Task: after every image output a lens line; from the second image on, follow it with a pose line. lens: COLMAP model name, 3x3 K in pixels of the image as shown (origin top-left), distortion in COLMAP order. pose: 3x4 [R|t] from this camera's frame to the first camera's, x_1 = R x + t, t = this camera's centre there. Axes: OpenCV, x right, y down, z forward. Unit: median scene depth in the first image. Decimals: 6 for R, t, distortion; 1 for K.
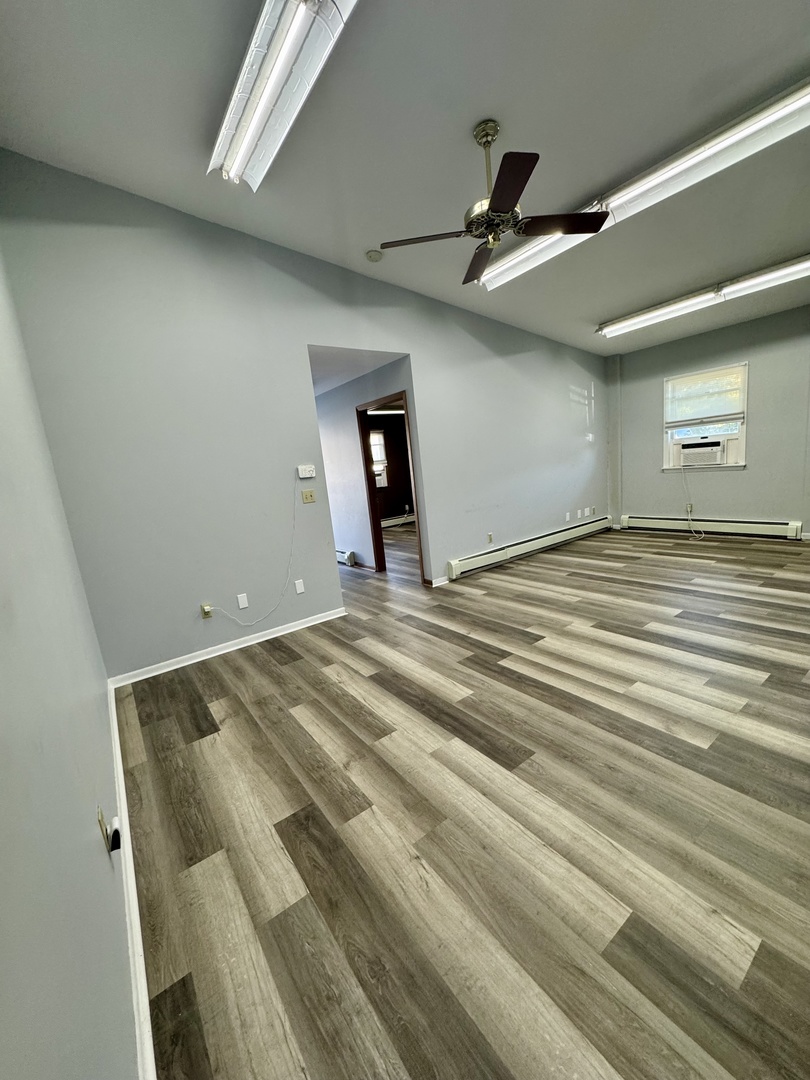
lens RADIAL K [[429.6, 0, 405.0], [0, 429.6, 540.0], [0, 0, 1]] dist [-0.002867, 0.000047]
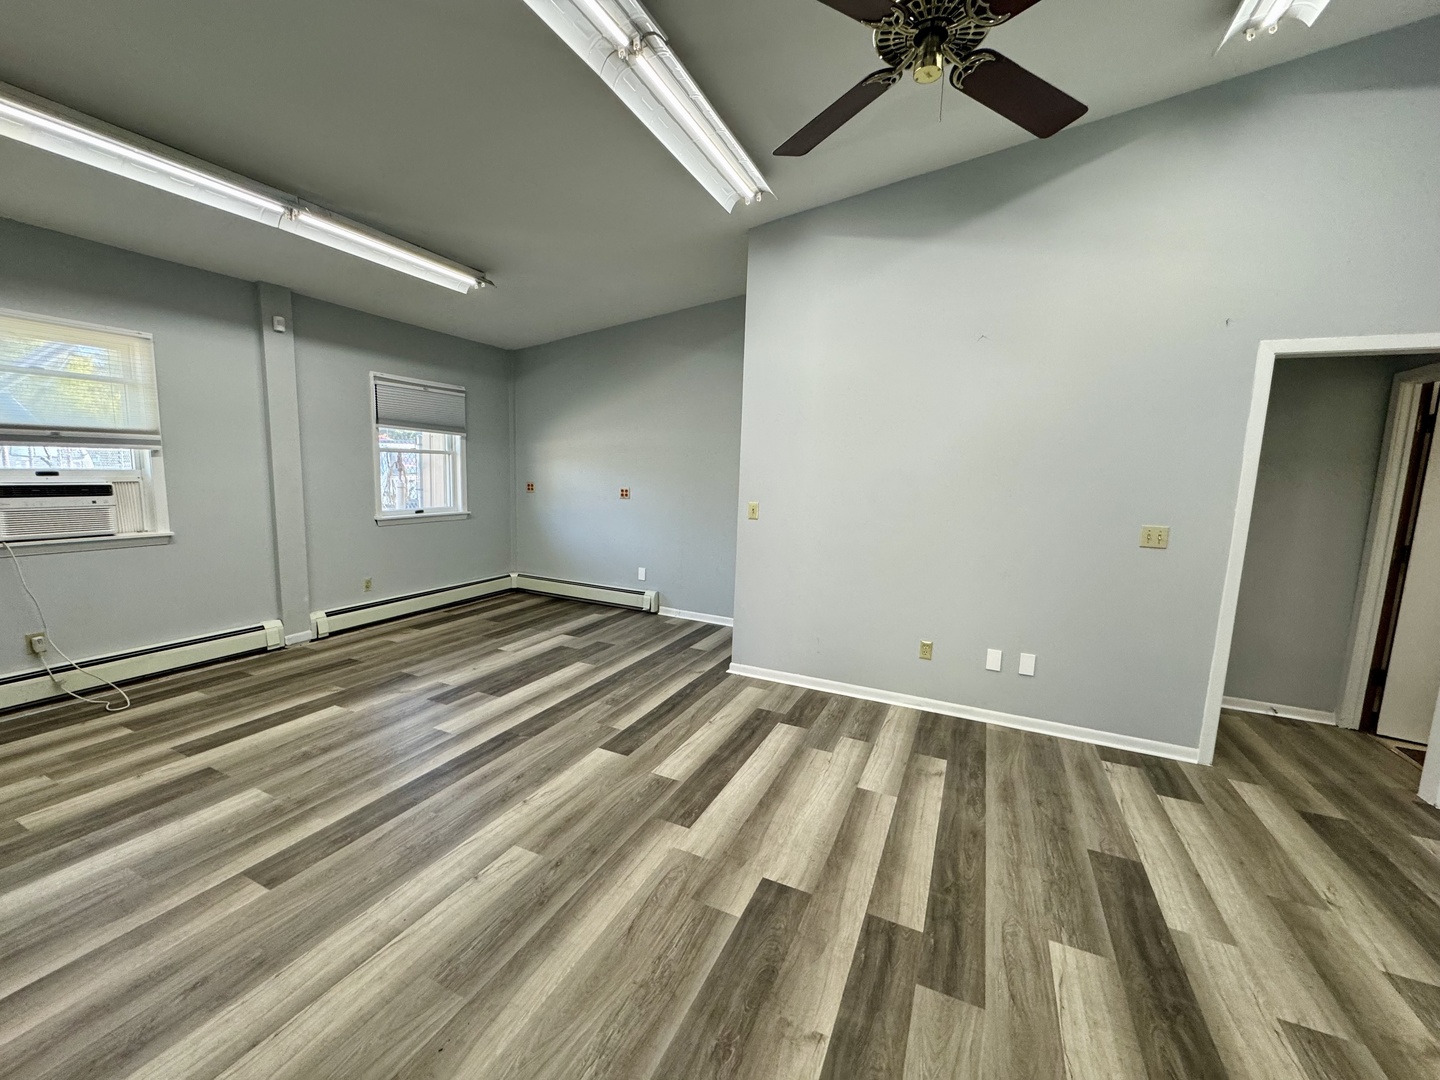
lens RADIAL K [[572.9, 0, 720.0], [0, 572.9, 540.0], [0, 0, 1]] dist [-0.002867, 0.000047]
pose [[-0.486660, -0.023533, 0.873274, -0.226262], [0.171935, 0.977505, 0.122159, -0.263051], [-0.856505, 0.209597, -0.471666, 1.442292]]
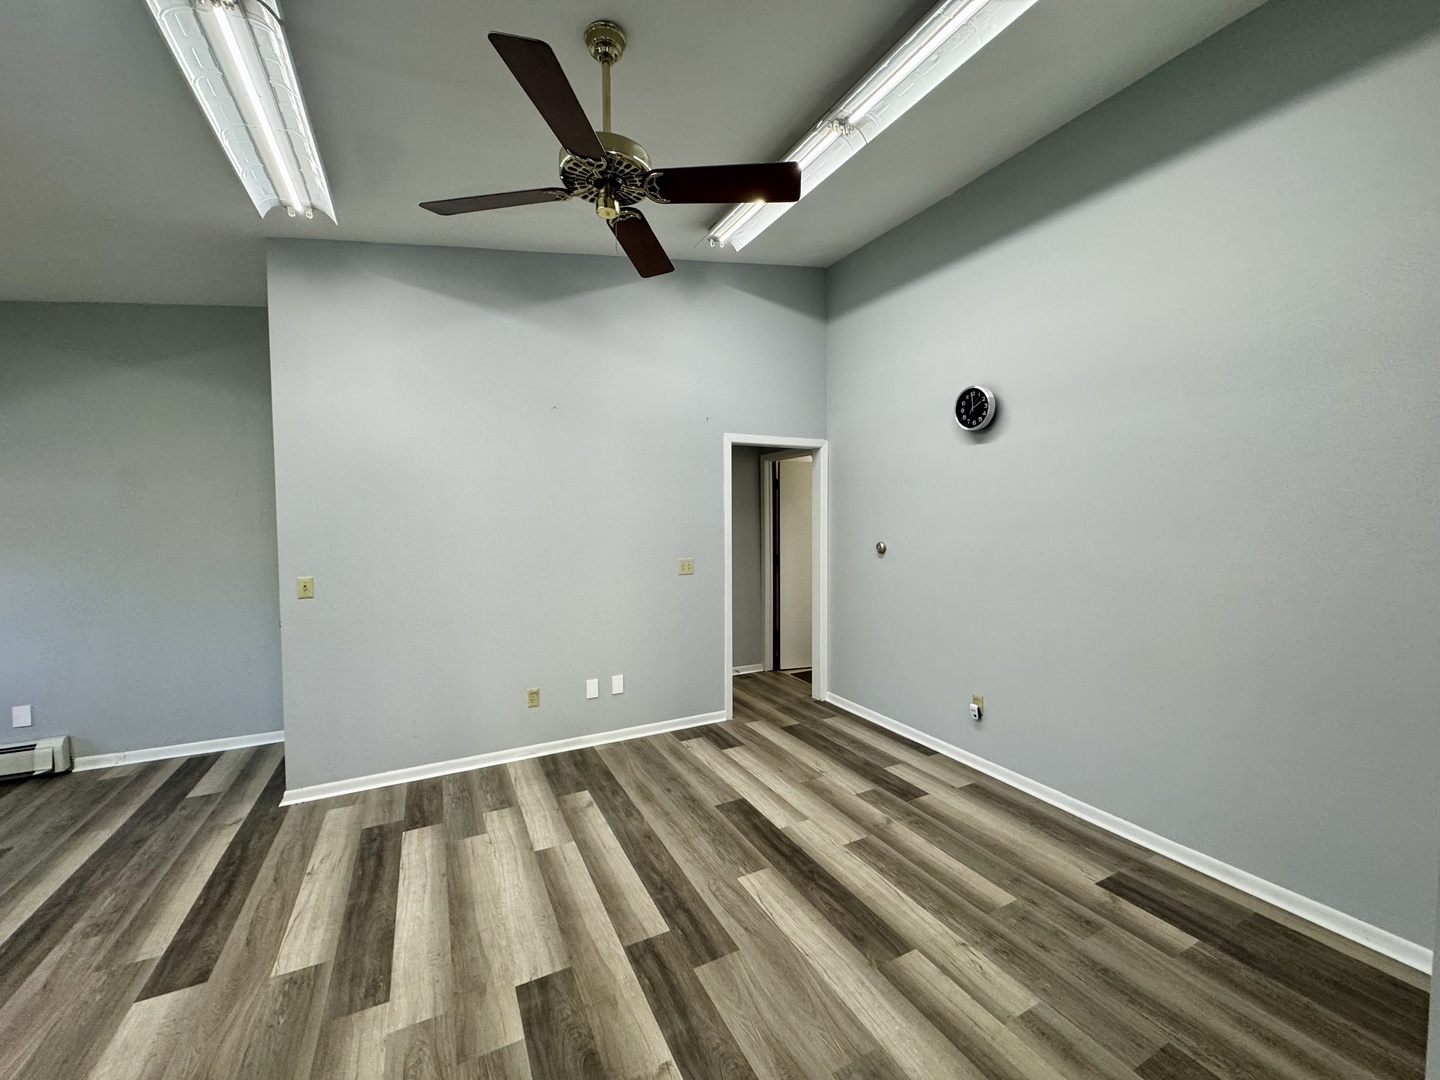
lens RADIAL K [[572.9, 0, 720.0], [0, 572.9, 540.0], [0, 0, 1]] dist [-0.002867, 0.000047]
pose [[-0.981280, 0.105579, 0.161069, -0.020437], [0.137309, 0.969980, 0.200711, -0.348474], [-0.135042, 0.219070, -0.966319, 1.638142]]
